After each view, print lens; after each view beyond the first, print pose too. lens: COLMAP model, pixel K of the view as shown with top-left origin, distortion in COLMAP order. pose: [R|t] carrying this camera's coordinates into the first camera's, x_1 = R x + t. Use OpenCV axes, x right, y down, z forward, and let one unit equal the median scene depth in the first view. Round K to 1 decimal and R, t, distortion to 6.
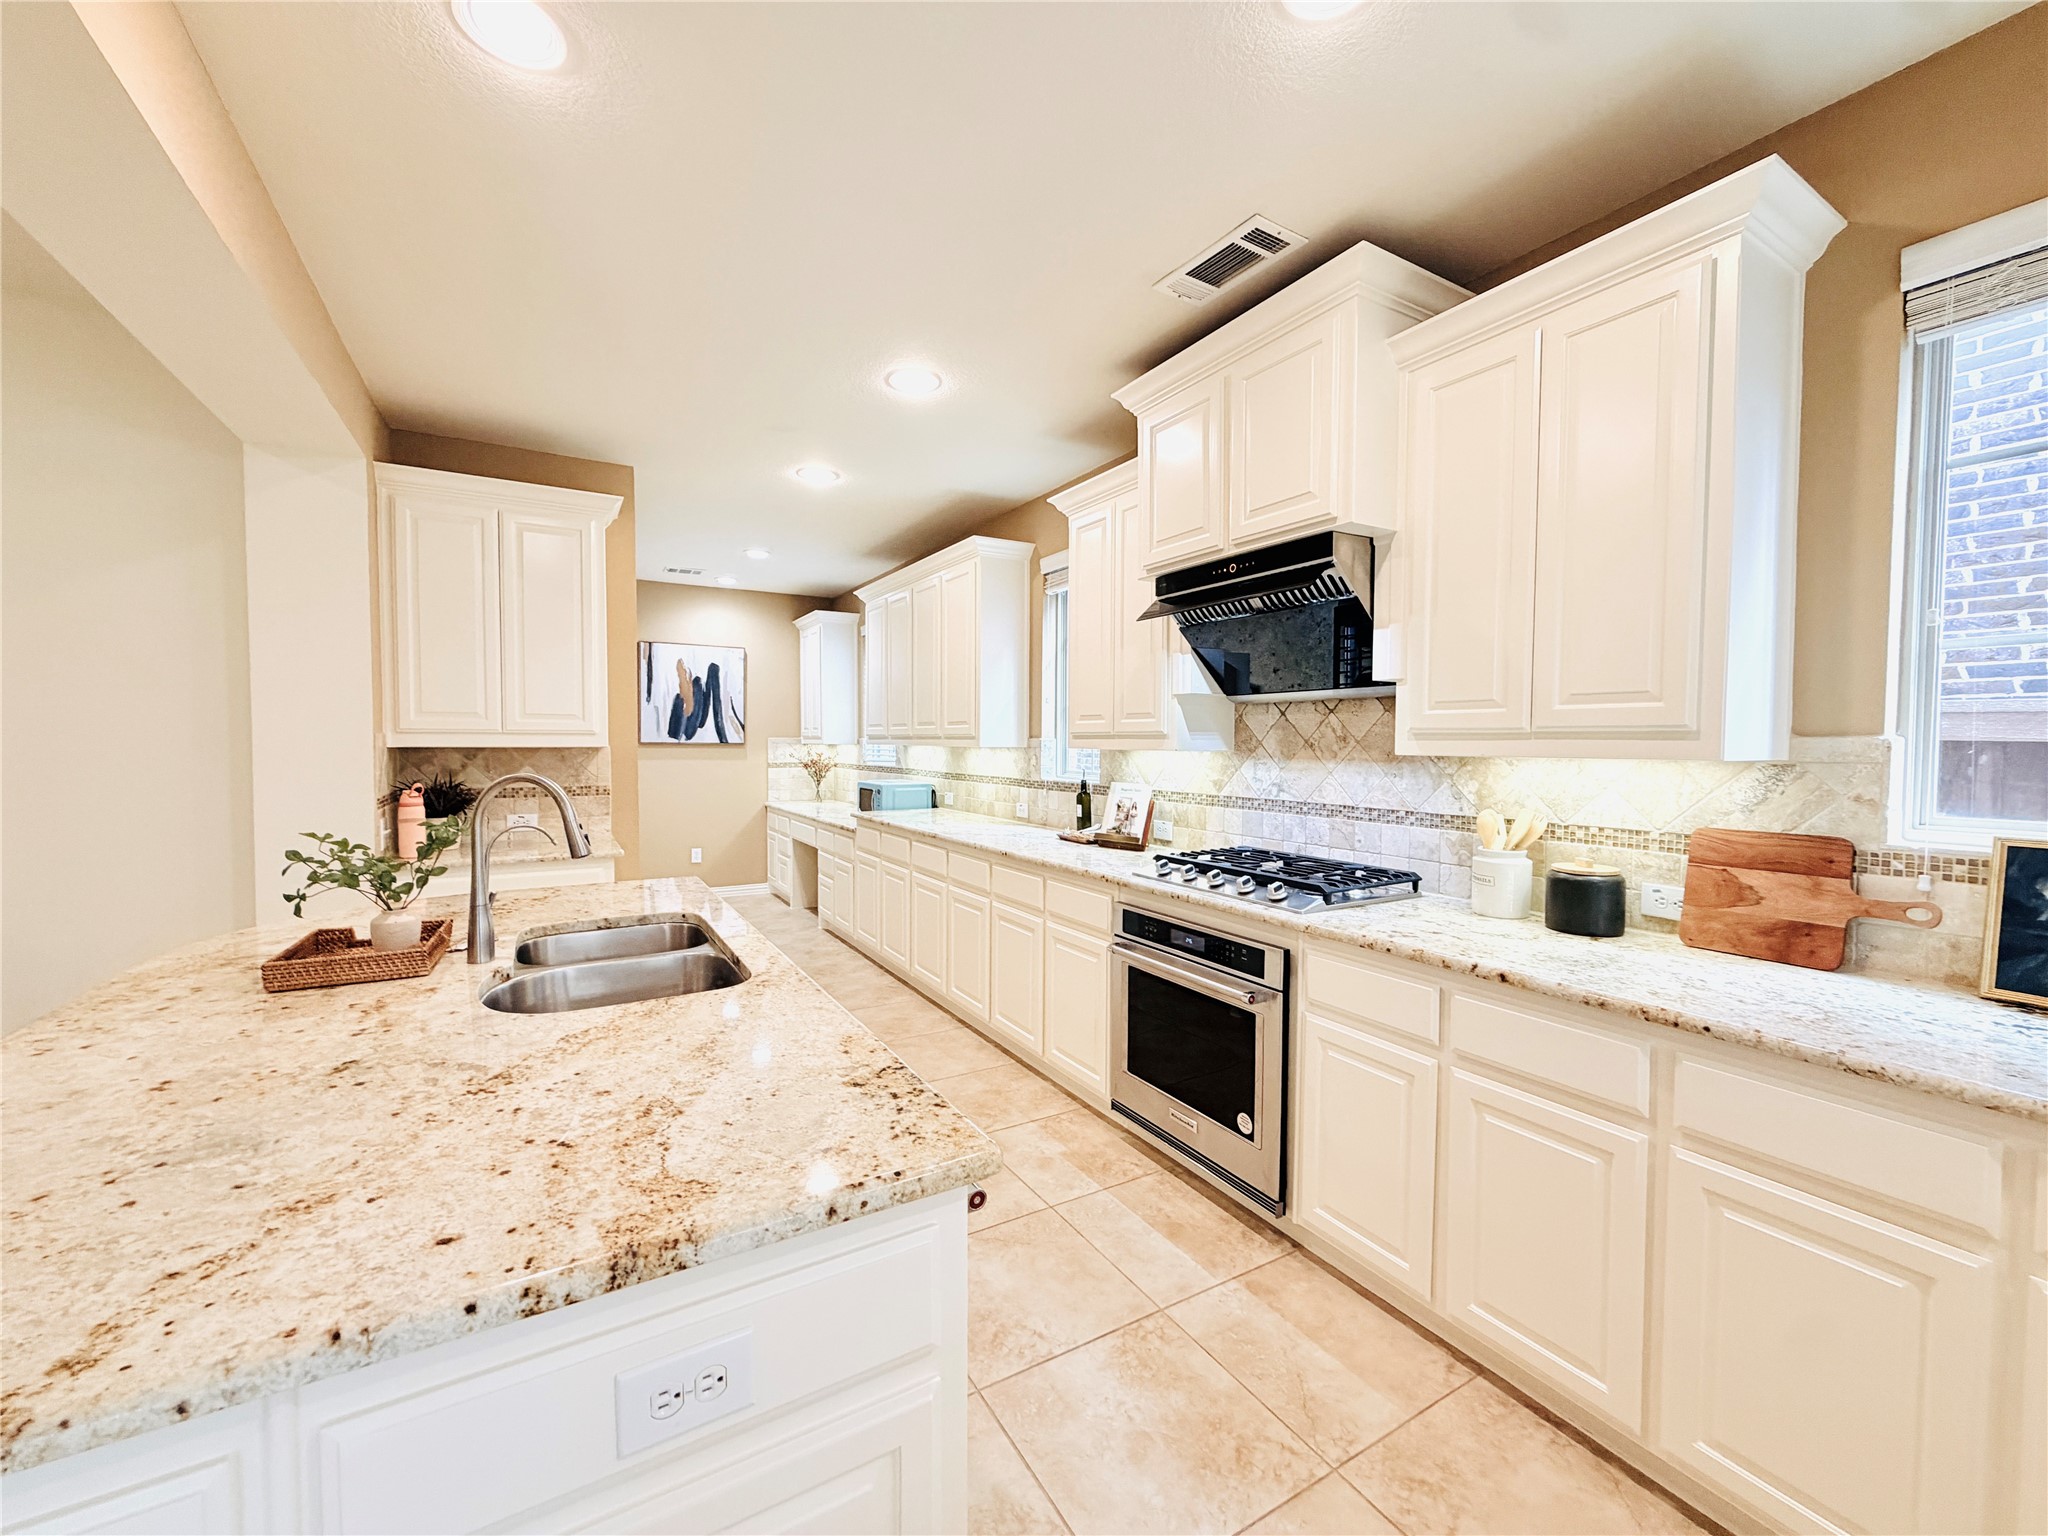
lens RADIAL K [[814.8, 0, 1028.8], [0, 814.8, 771.3], [0, 0, 1]] dist [-0.000106, 0.000164]
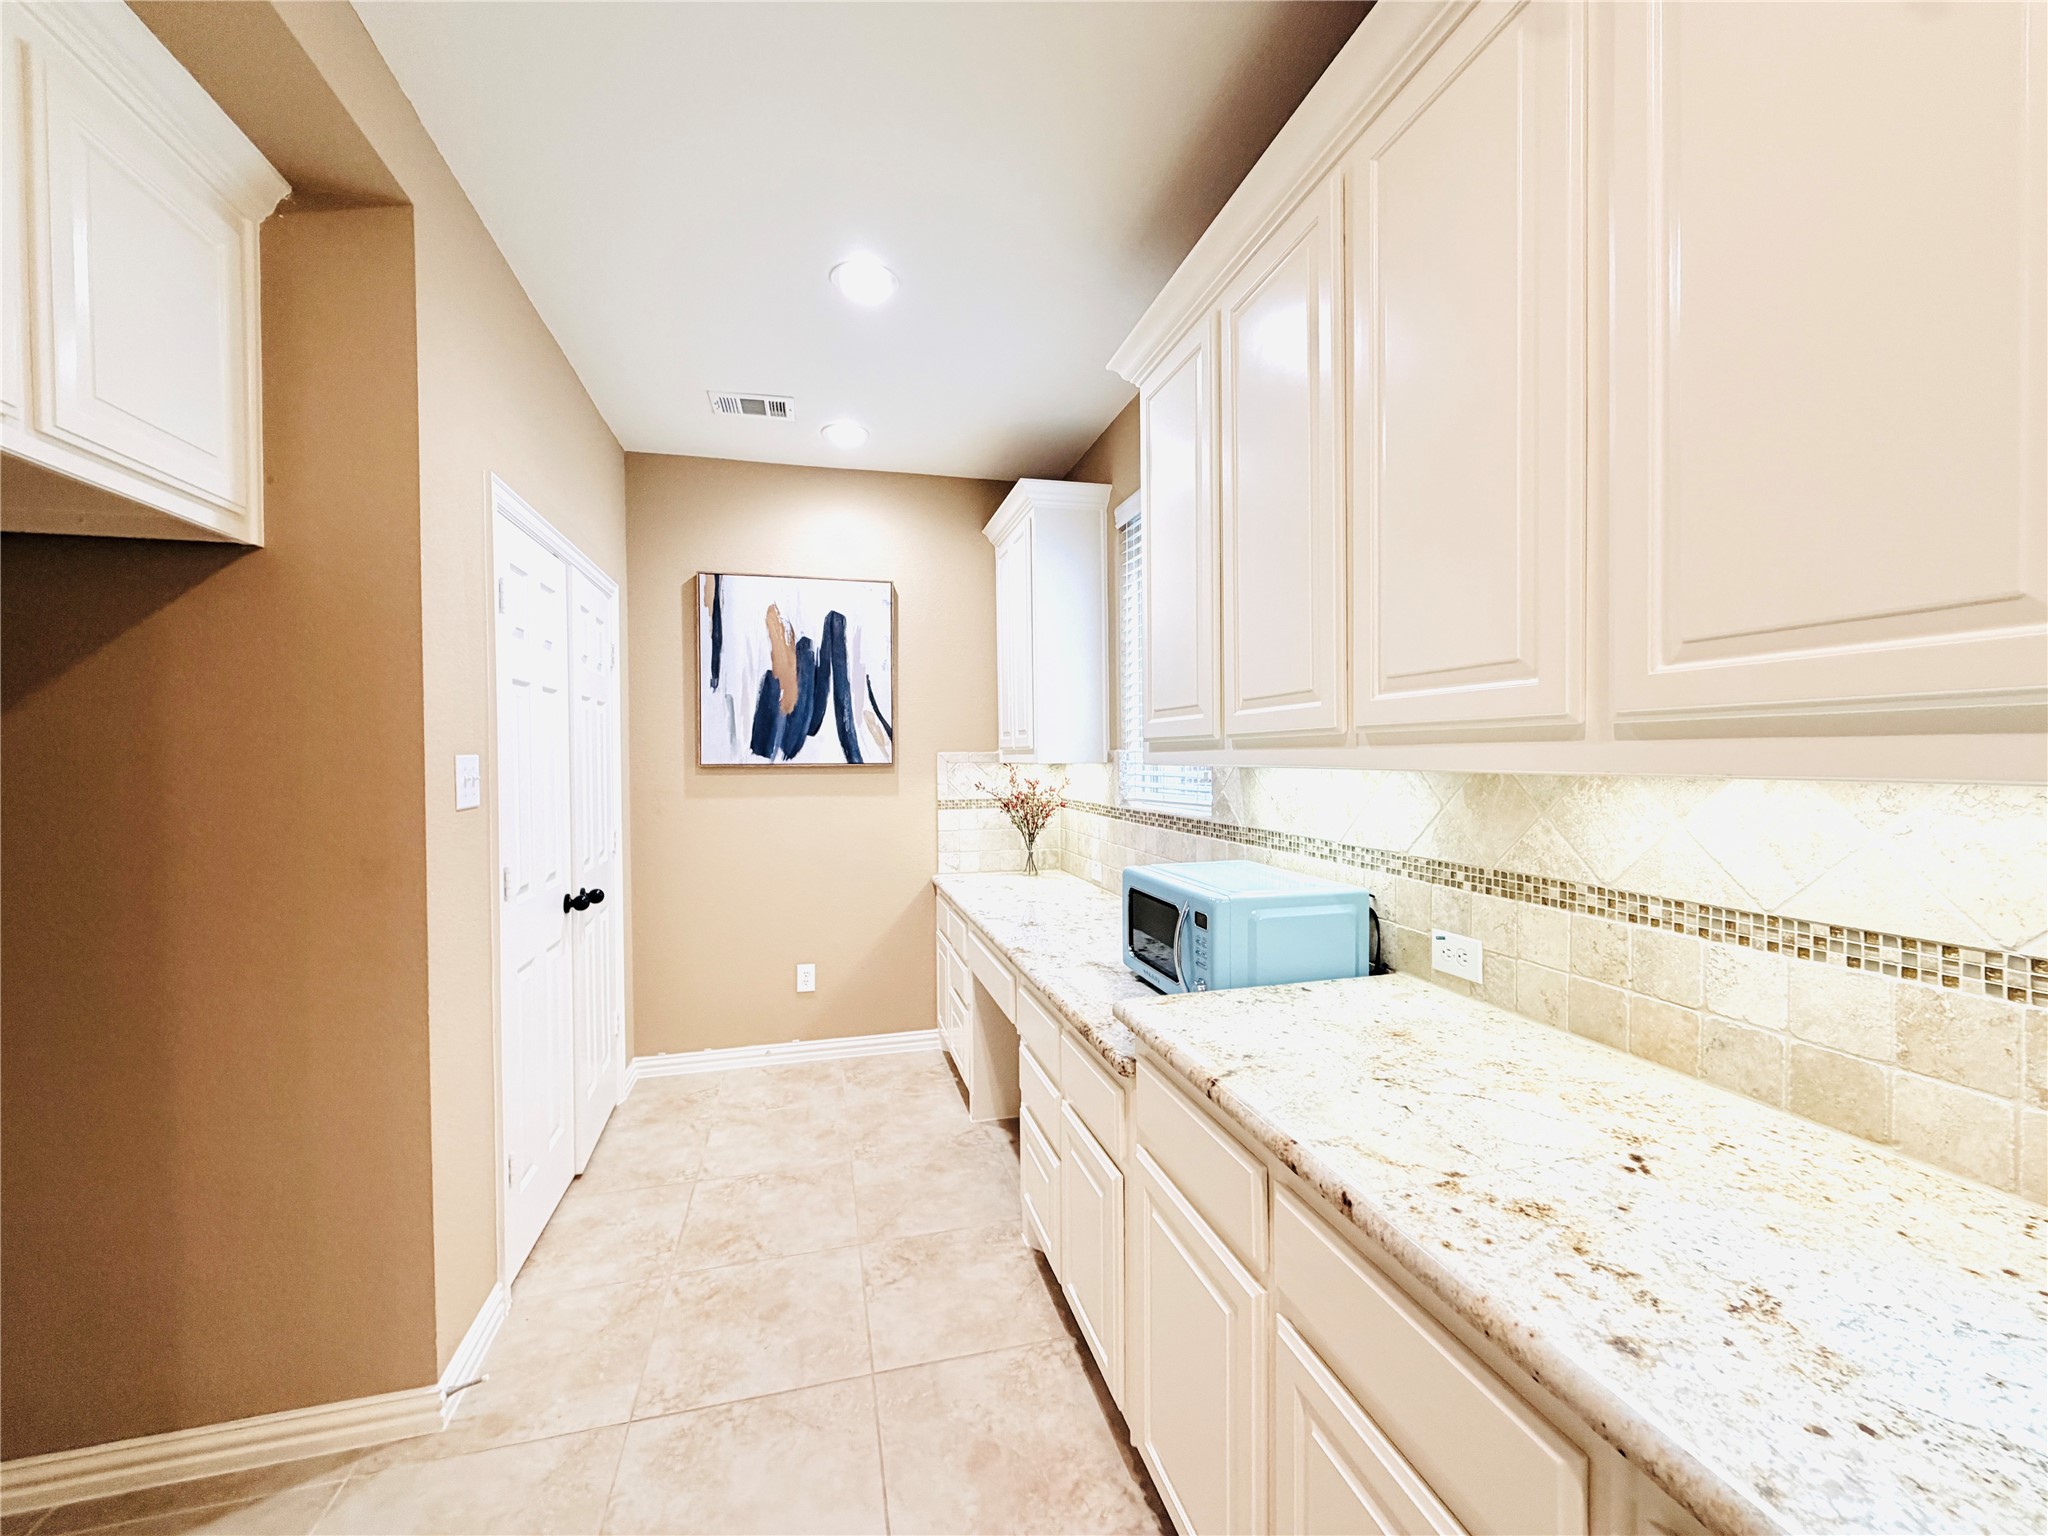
lens RADIAL K [[814.8, 0, 1024.1], [0, 814.8, 764.9], [0, 0, 1]] dist [-0.000106, 0.000164]
pose [[0.961193, -0.012061, -0.275615, -0.127836], [0.005547, 0.999687, -0.024399, -0.020759], [0.275823, 0.021924, 0.960958, 0.536112]]
